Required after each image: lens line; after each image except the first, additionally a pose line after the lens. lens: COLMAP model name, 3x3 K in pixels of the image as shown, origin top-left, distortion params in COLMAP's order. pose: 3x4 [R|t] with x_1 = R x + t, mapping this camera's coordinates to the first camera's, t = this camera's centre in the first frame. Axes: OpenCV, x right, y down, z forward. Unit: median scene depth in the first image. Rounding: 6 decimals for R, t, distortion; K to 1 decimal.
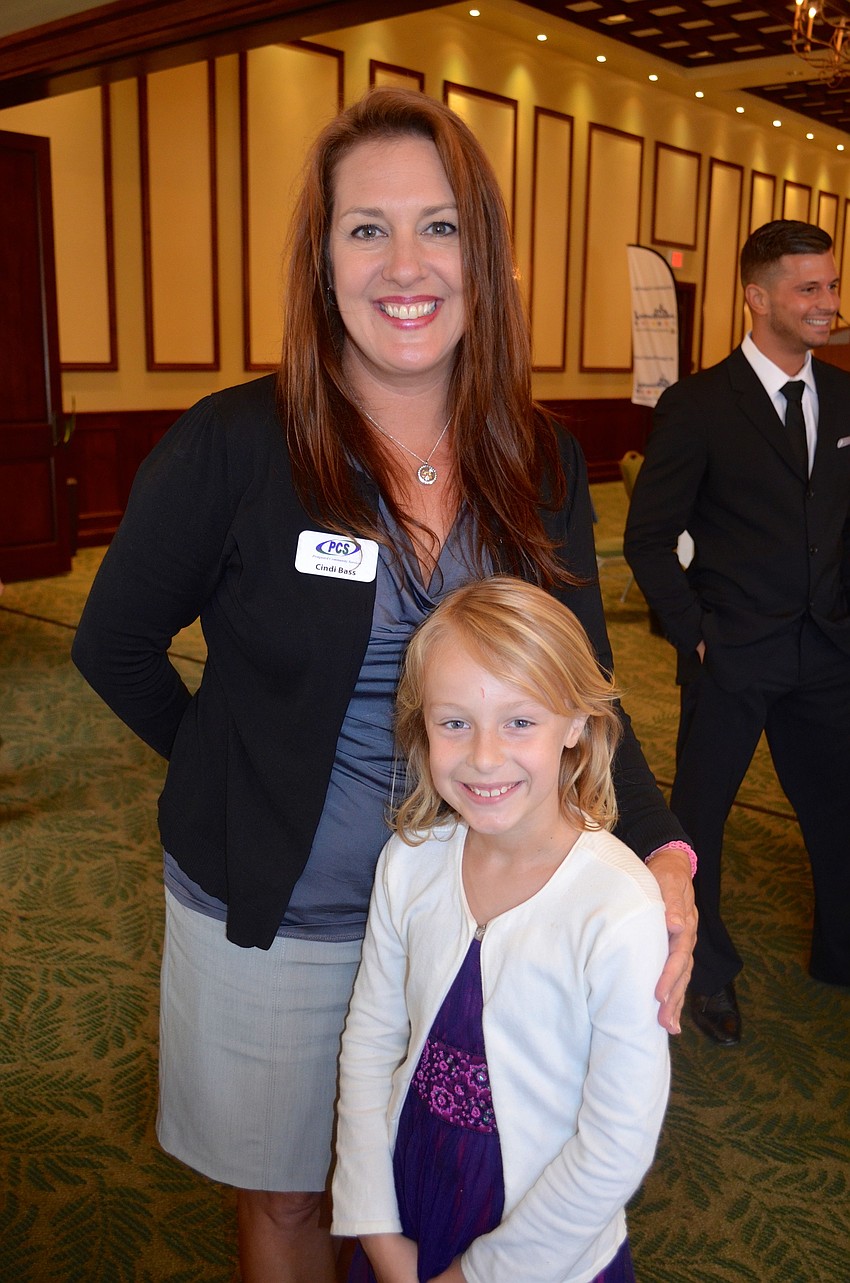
lens RADIAL K [[1225.3, 0, 425.0], [0, 1225.3, 641.5], [0, 0, 1]] dist [-0.042412, -0.011141]
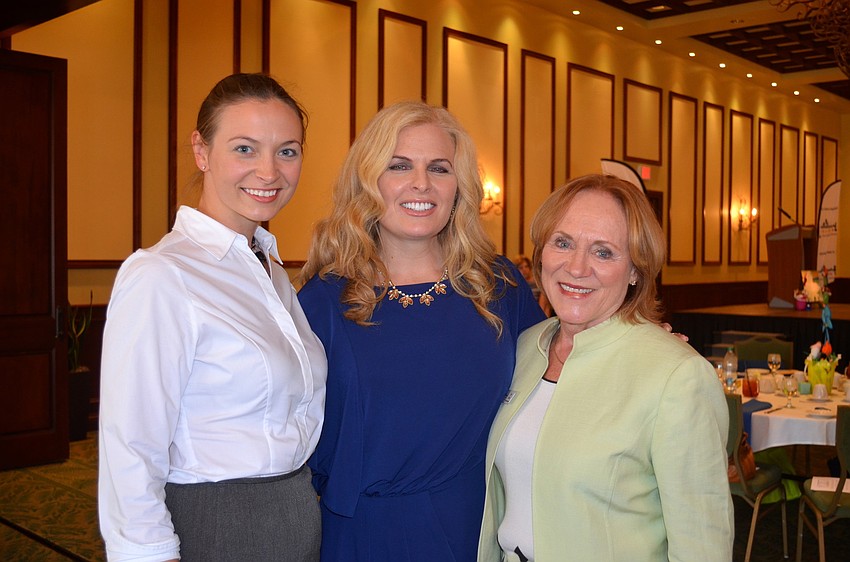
lens RADIAL K [[909.7, 0, 425.0], [0, 909.7, 281.0], [0, 0, 1]] dist [0.000950, -0.181060]
pose [[0.999132, -0.007629, -0.040957, 0.026363], [-0.000682, 0.979963, -0.199179, -0.031239], [0.041656, 0.199034, 0.979107, 0.140378]]
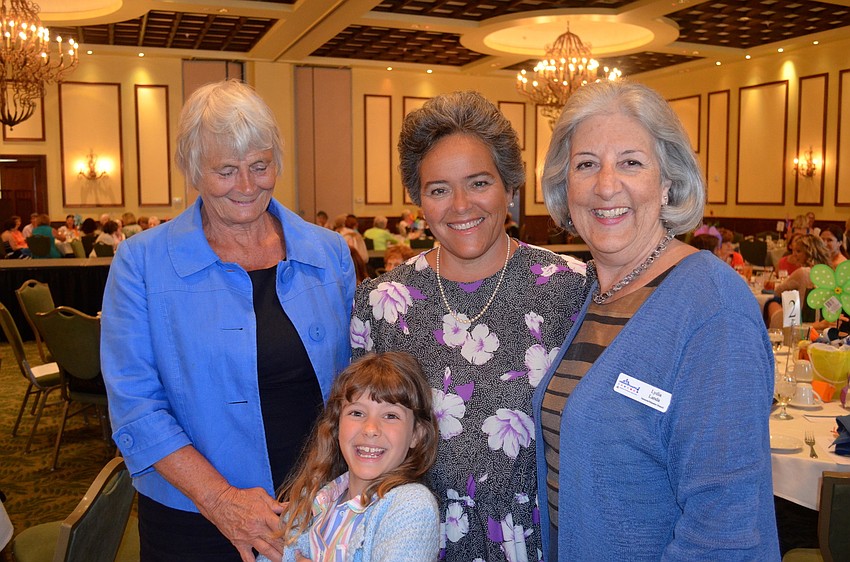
lens RADIAL K [[811.8, 0, 425.0], [0, 811.8, 281.0], [0, 0, 1]] dist [-0.042412, -0.011141]
pose [[-0.478083, 0.073093, -0.875268, 1.443727], [-0.201948, 0.960684, 0.190532, -0.217482], [0.854783, 0.267849, -0.444526, 1.038160]]
